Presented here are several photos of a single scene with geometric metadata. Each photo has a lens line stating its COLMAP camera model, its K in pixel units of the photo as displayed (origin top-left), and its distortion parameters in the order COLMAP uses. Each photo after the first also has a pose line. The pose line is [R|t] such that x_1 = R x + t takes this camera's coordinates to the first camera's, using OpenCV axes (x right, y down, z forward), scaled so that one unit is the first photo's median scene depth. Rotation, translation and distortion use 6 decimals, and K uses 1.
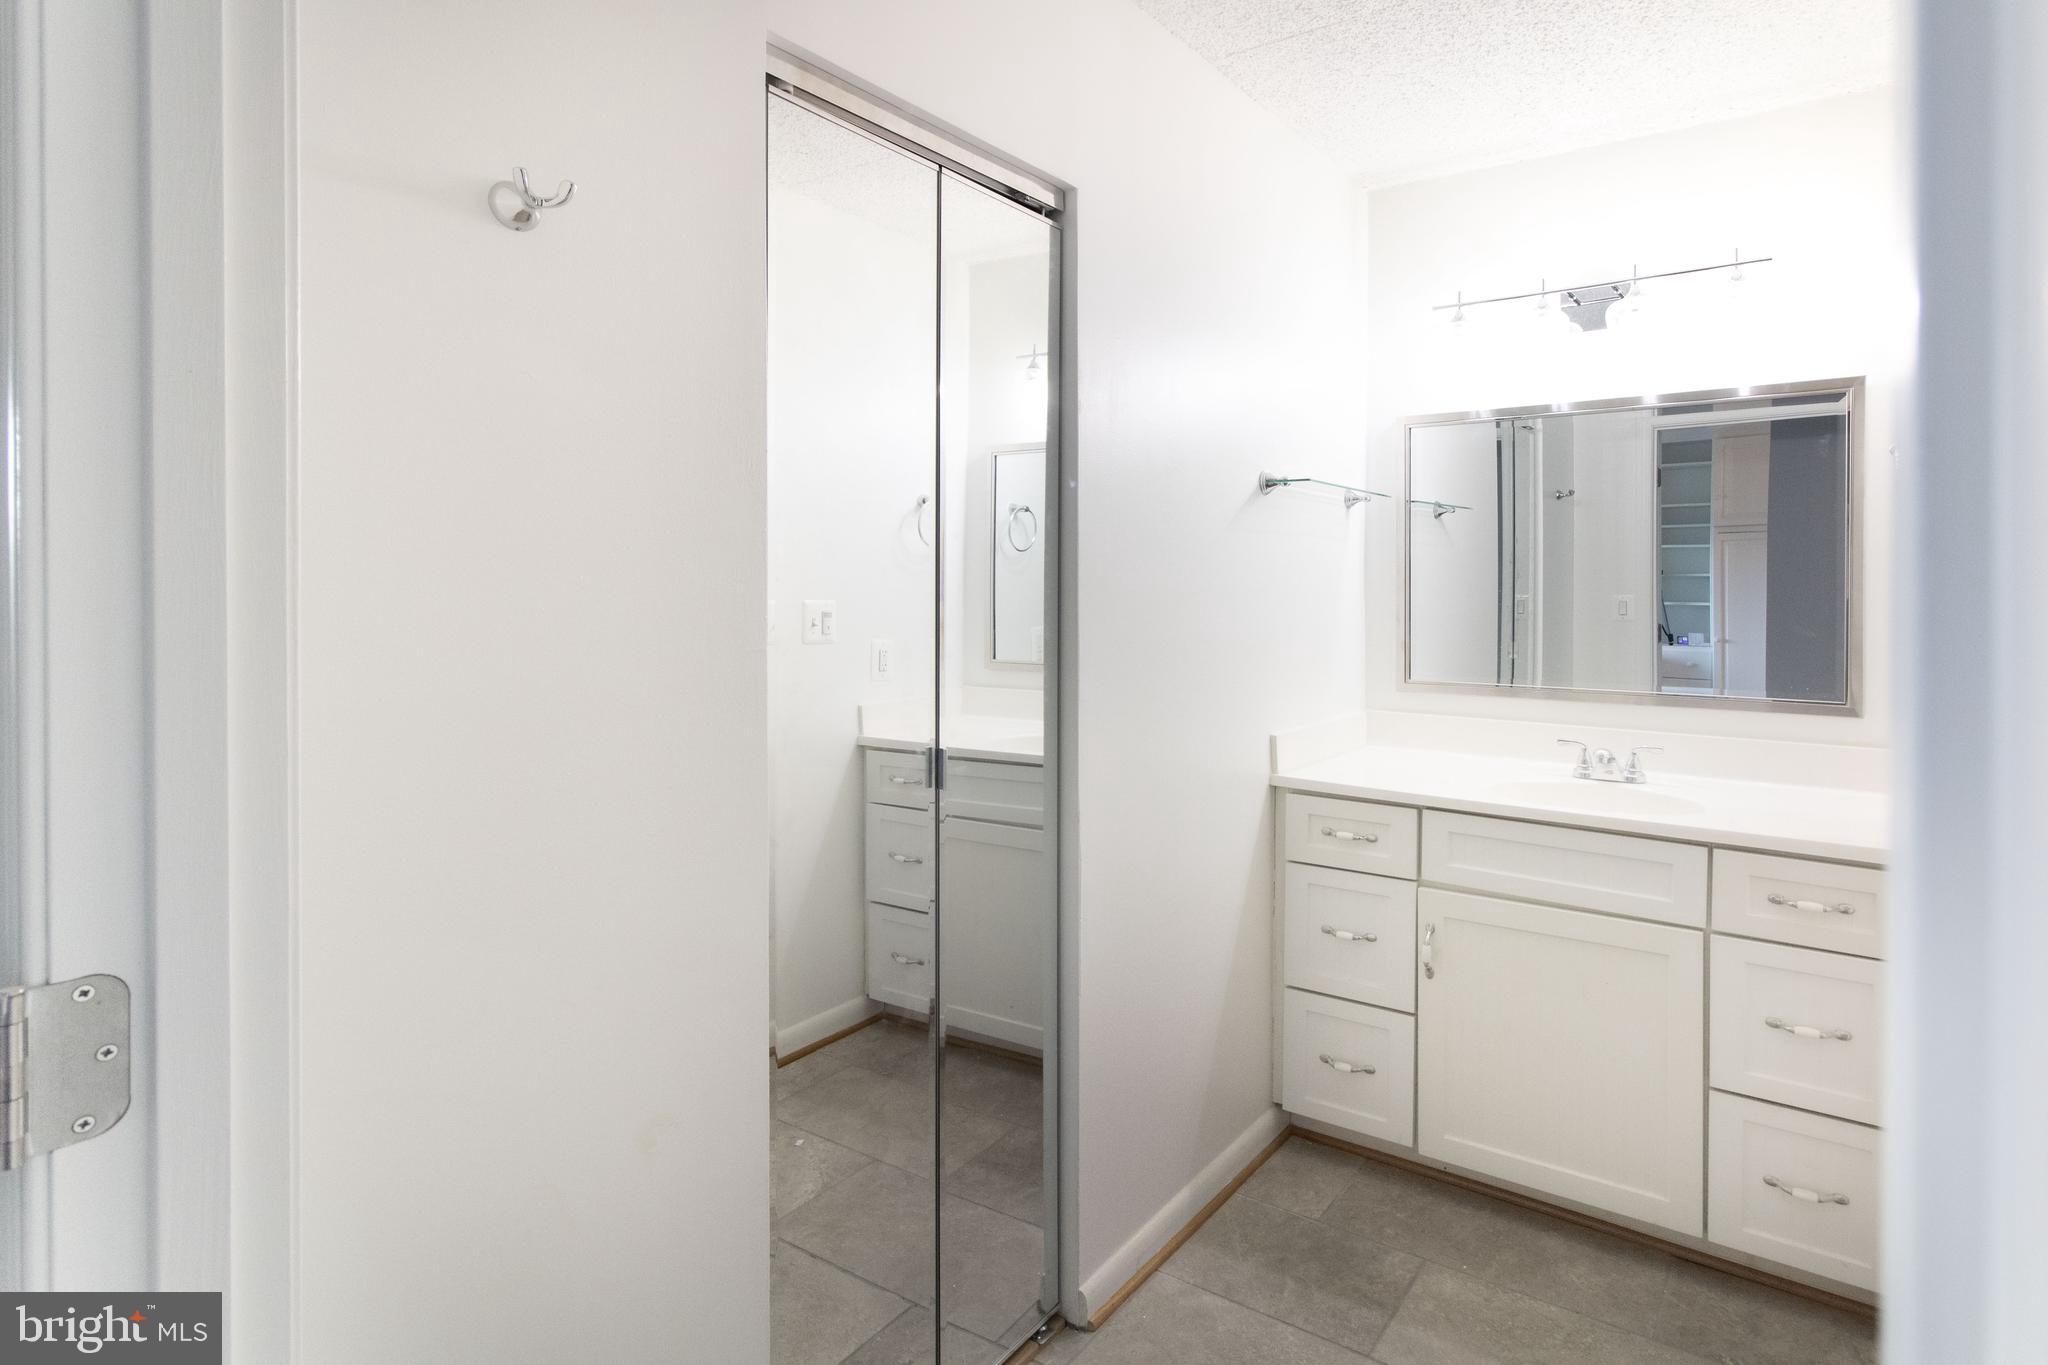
lens RADIAL K [[1081.4, 0, 1027.9], [0, 1081.4, 619.4], [0, 0, 1]] dist [-0.000715, 0.000141]
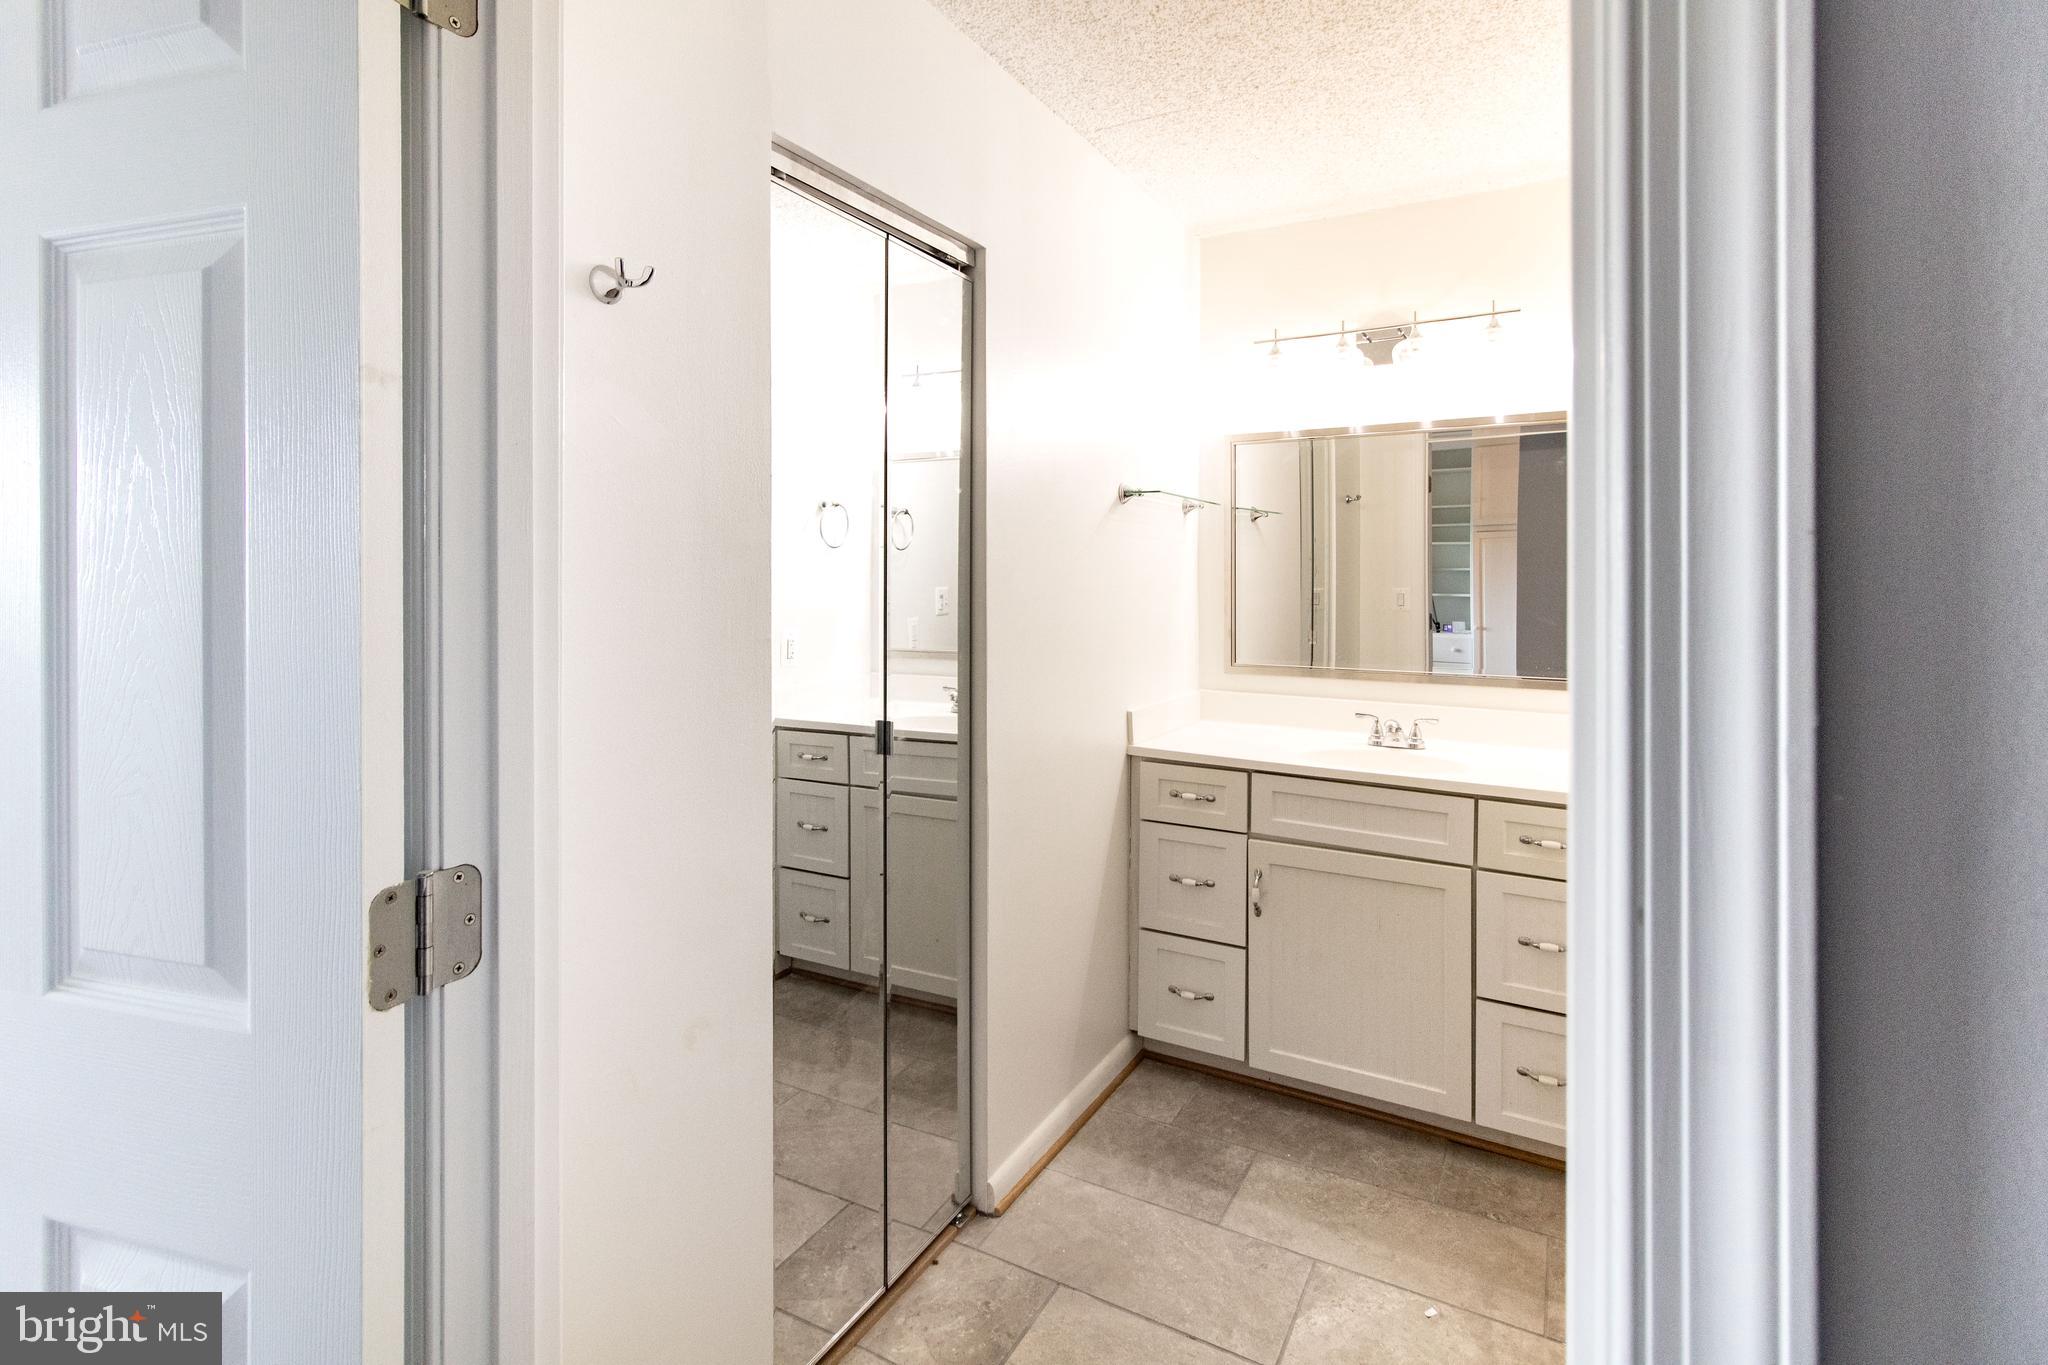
lens RADIAL K [[1056.8, 0, 1020.3], [0, 1056.8, 602.7], [0, 0, 1]] dist [-0.000383, -0.000588]
pose [[0.987183, 0.000467, 0.159593, -0.069446], [0.000566, 0.999979, -0.006428, -0.002077], [-0.159593, 0.006436, 0.987162, -0.099258]]
